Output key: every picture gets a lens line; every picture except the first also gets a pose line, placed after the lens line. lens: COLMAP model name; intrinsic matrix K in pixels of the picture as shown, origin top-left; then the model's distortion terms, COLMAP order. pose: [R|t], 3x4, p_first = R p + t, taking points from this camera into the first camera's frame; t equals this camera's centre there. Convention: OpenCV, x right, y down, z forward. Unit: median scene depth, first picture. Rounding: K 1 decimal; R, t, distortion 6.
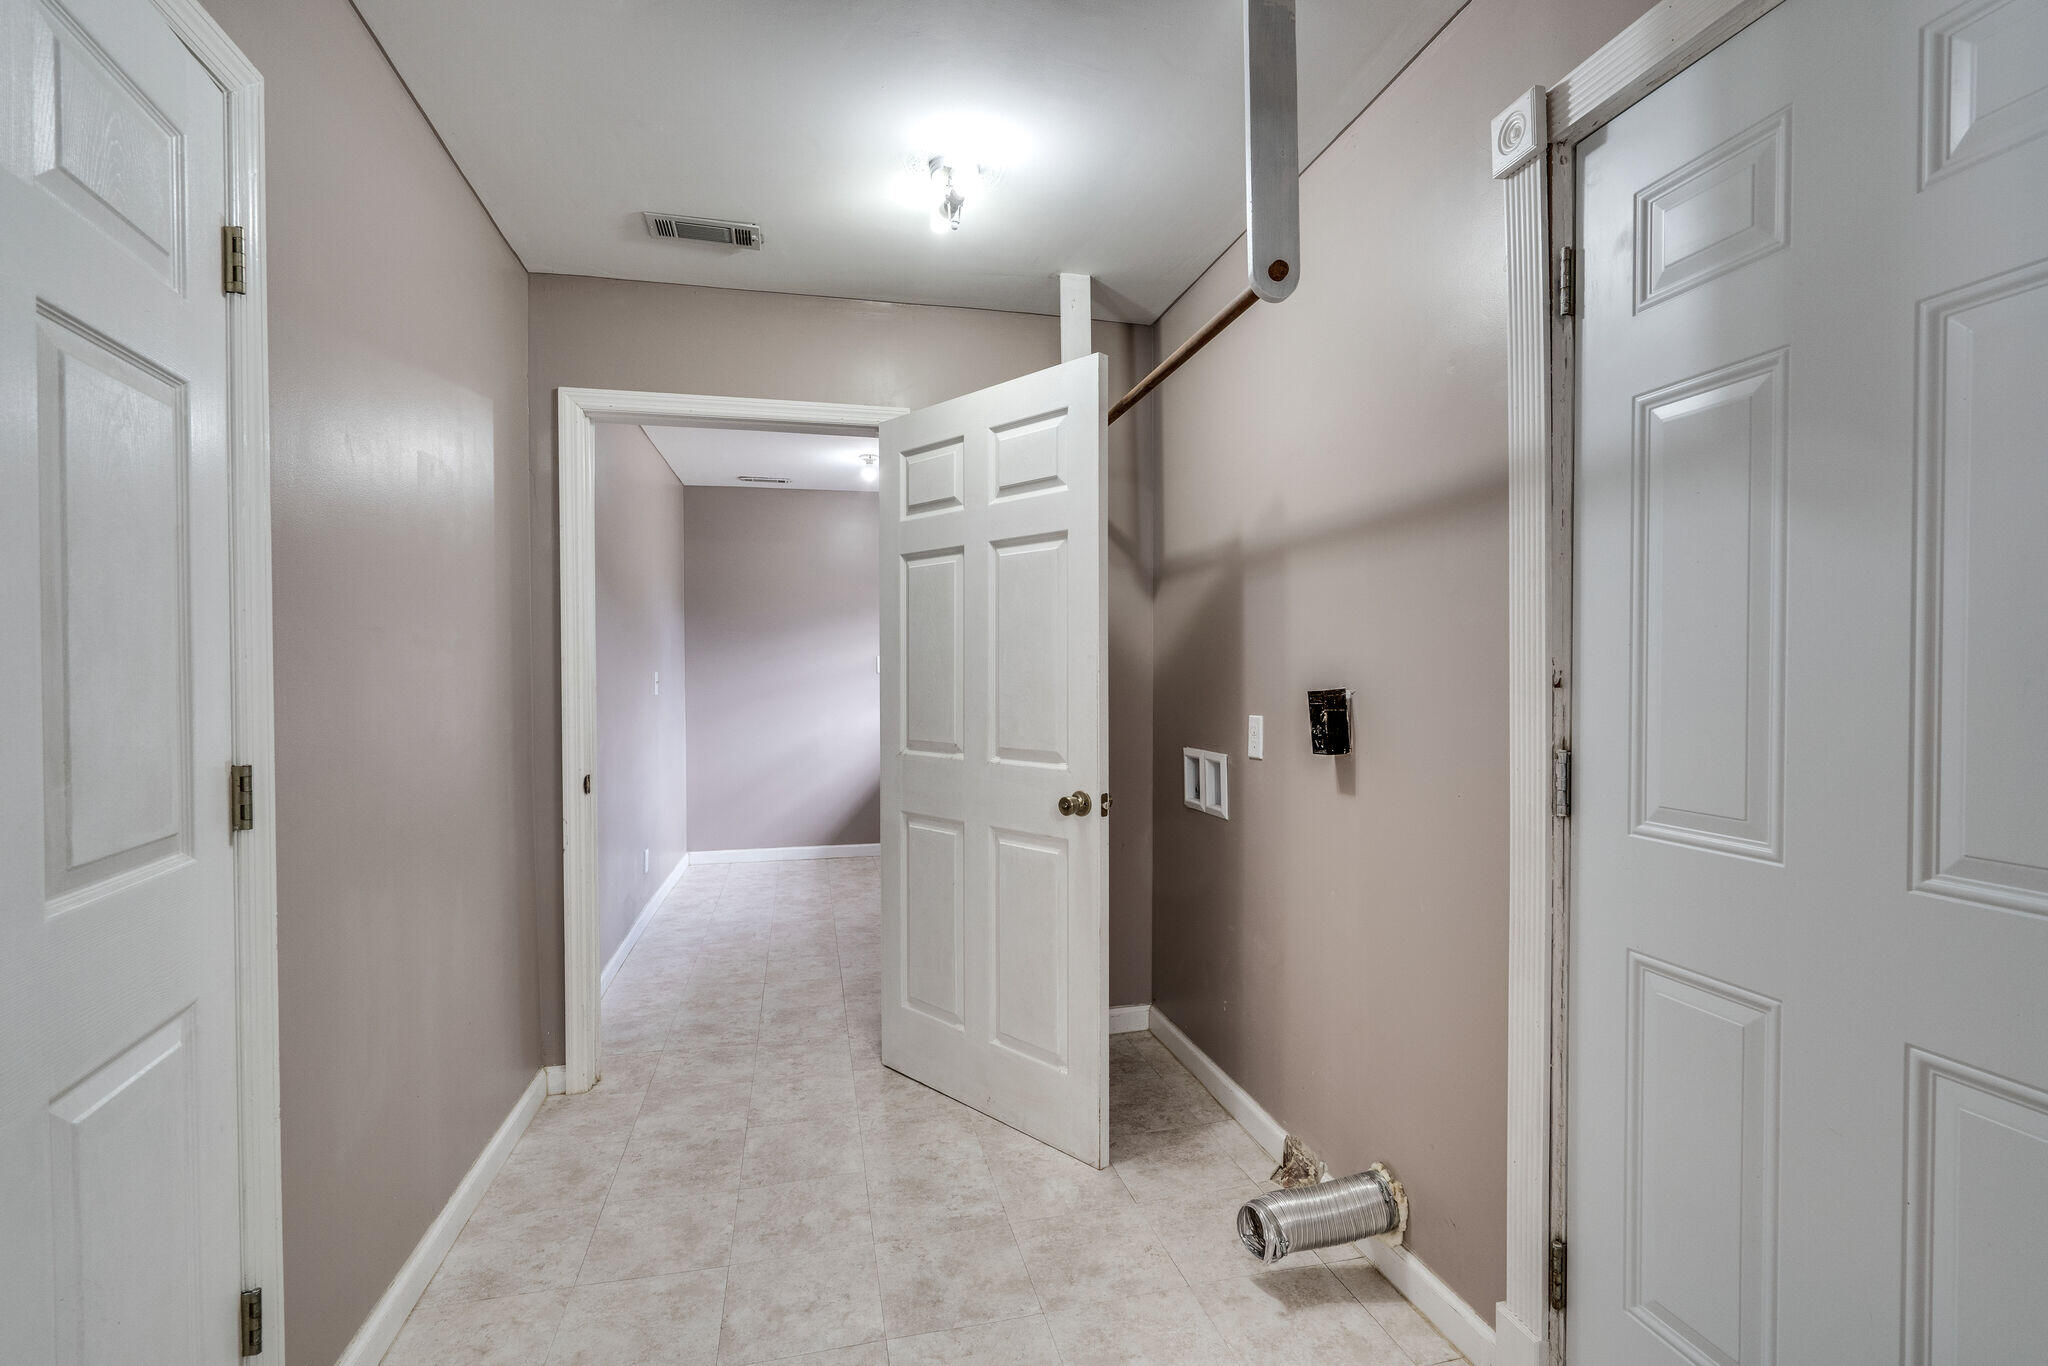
lens RADIAL K [[940.7, 0, 1012.6], [0, 940.7, 685.8], [0, 0, 1]] dist [-0.001962, 0.000641]
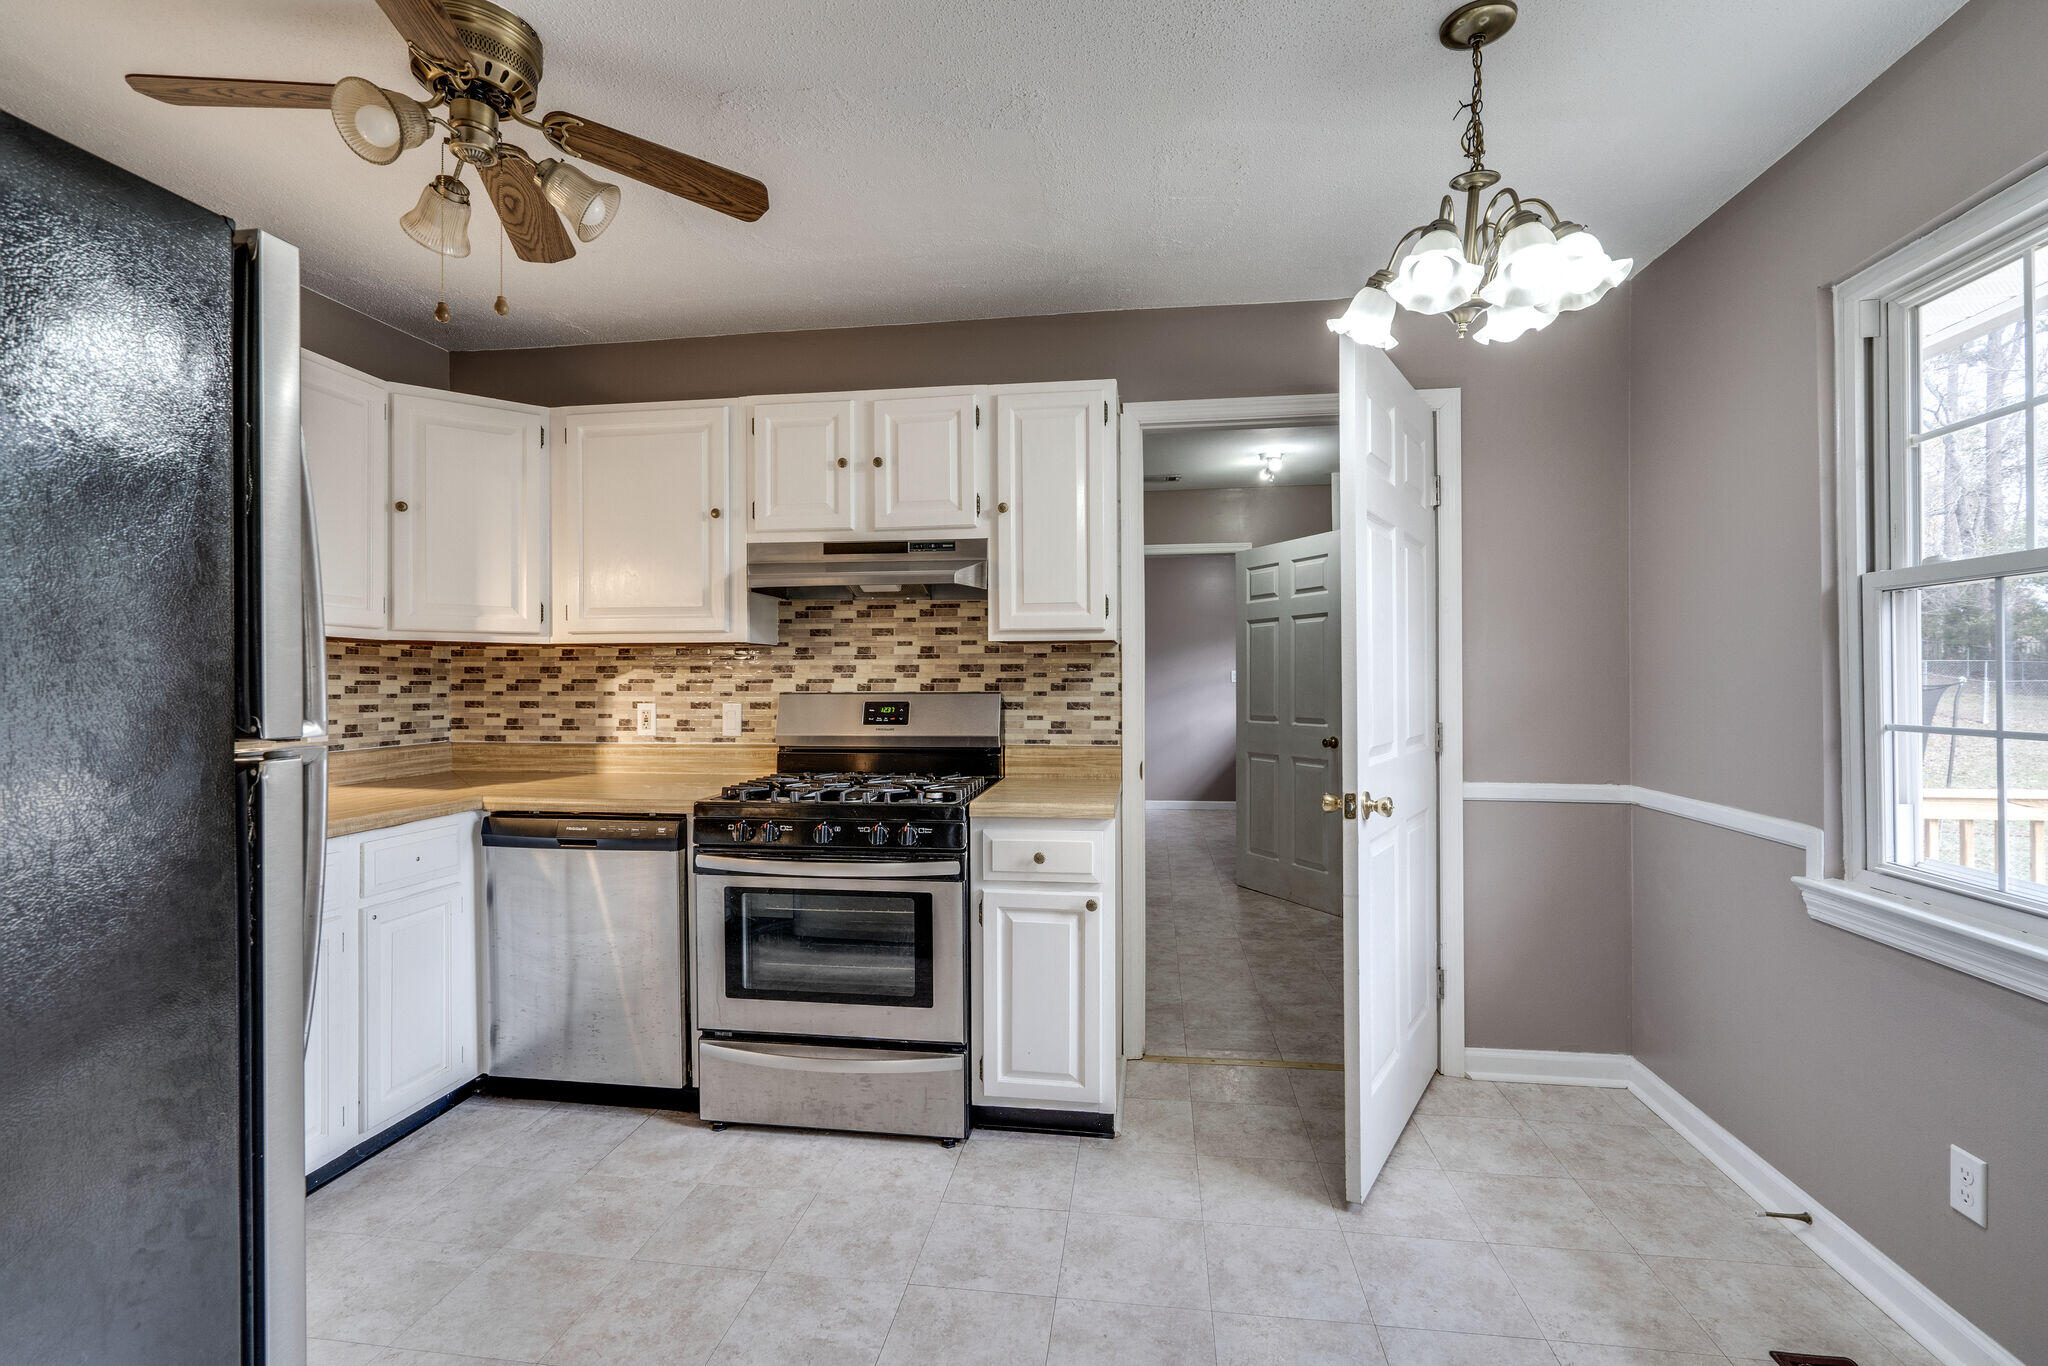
lens RADIAL K [[940.7, 0, 1012.6], [0, 940.7, 685.8], [0, 0, 1]] dist [-0.001962, 0.000641]
pose [[0.930936, -0.002632, -0.365173, 0.158437], [-0.001400, 0.999941, -0.010776, 0.019723], [0.365180, 0.010543, 0.930877, -1.122744]]
